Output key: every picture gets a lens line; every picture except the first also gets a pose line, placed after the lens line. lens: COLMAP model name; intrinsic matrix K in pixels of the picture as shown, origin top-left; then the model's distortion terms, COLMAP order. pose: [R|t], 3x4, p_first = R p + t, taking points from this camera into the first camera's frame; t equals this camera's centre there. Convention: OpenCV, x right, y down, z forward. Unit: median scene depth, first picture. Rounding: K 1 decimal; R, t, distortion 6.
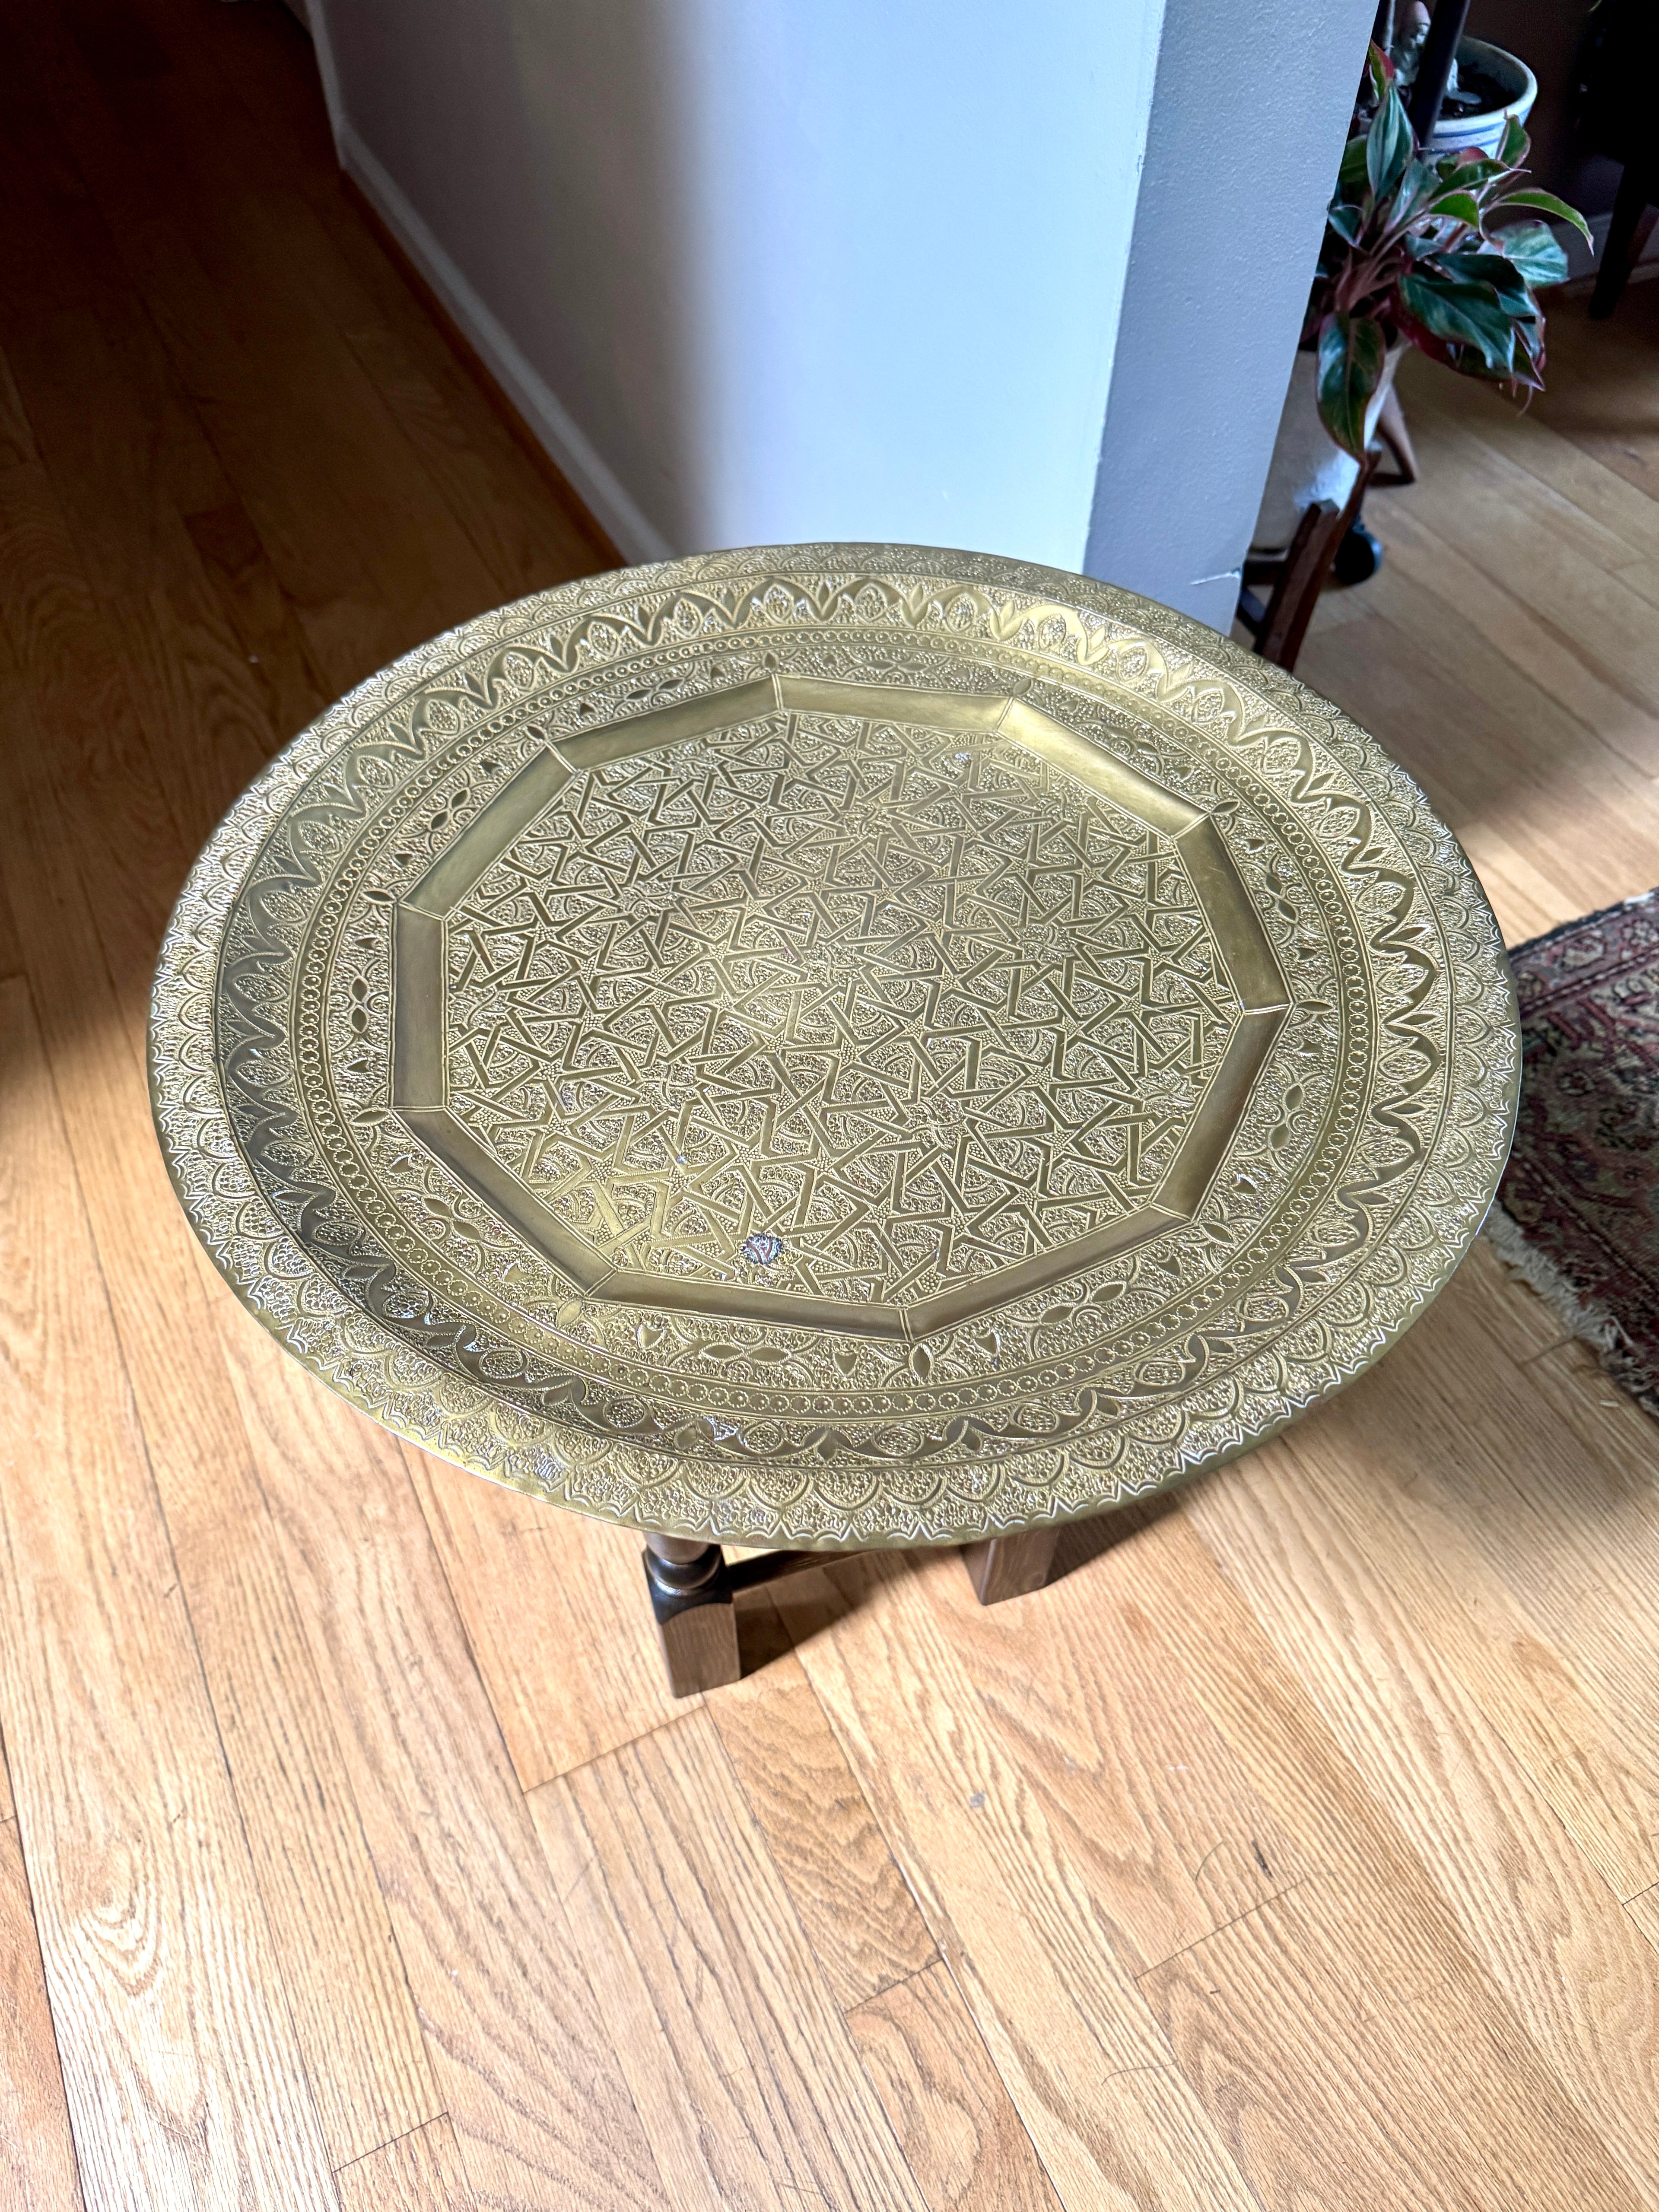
lens RADIAL K [[1605.3, 0, 824.6], [0, 1605.3, 1118.6], [0, 0, 1]] dist [-0.012146, 0.003256]
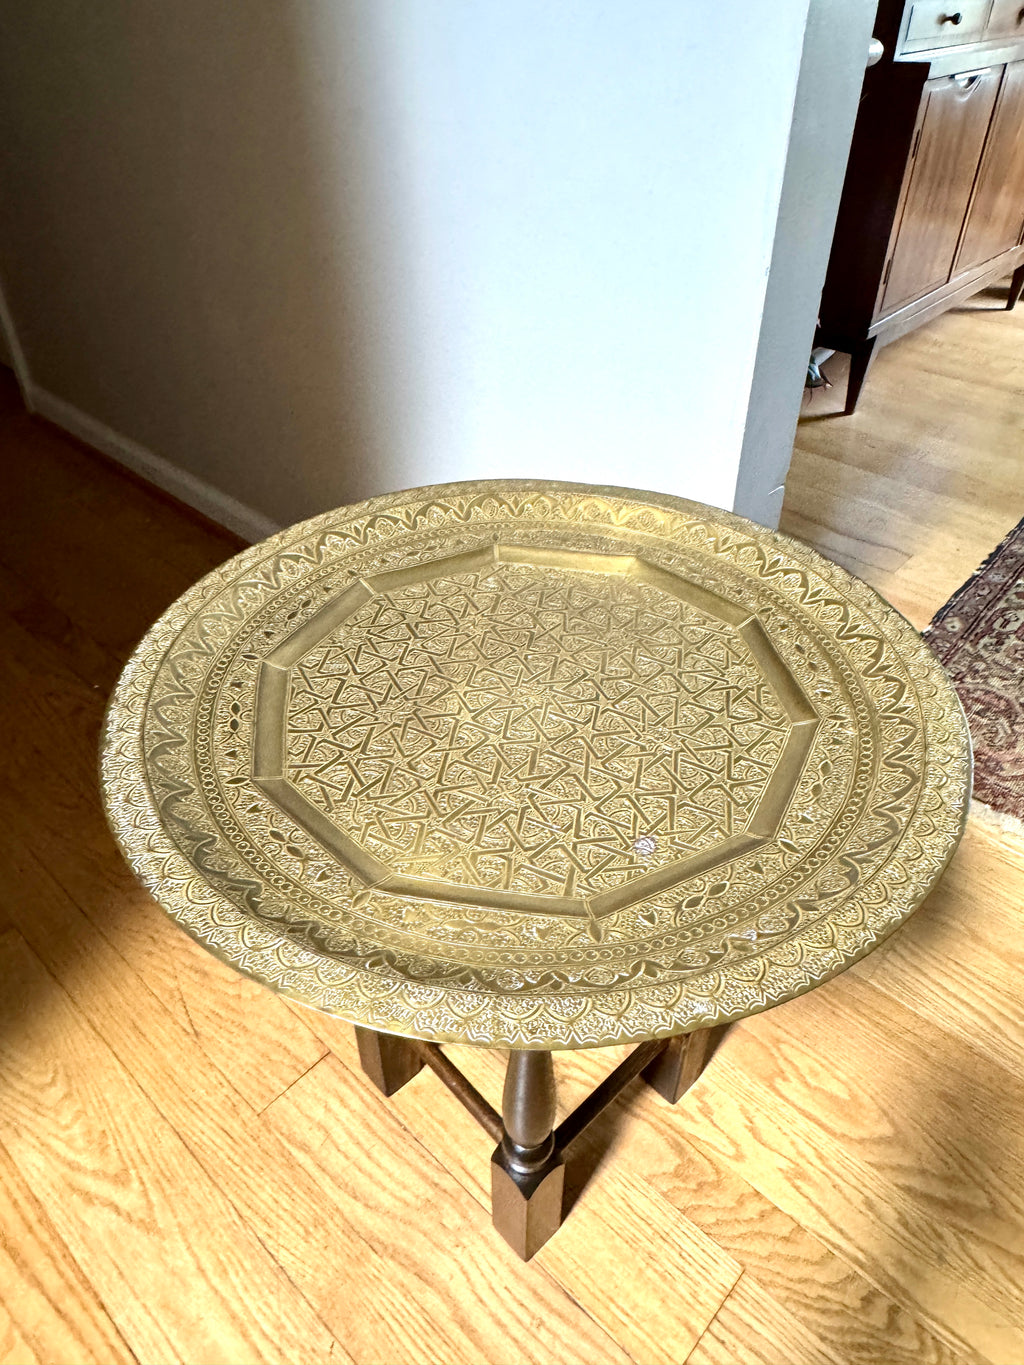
lens RADIAL K [[927.5, 0, 518.8], [0, 927.5, 659.3], [0, 0, 1]] dist [-0.010565, 0.005492]
pose [[0.933050, -0.223064, 0.282241, -0.369485], [0.285853, 0.936045, -0.205202, -0.025654], [-0.218417, 0.272143, 0.937140, 0.134919]]
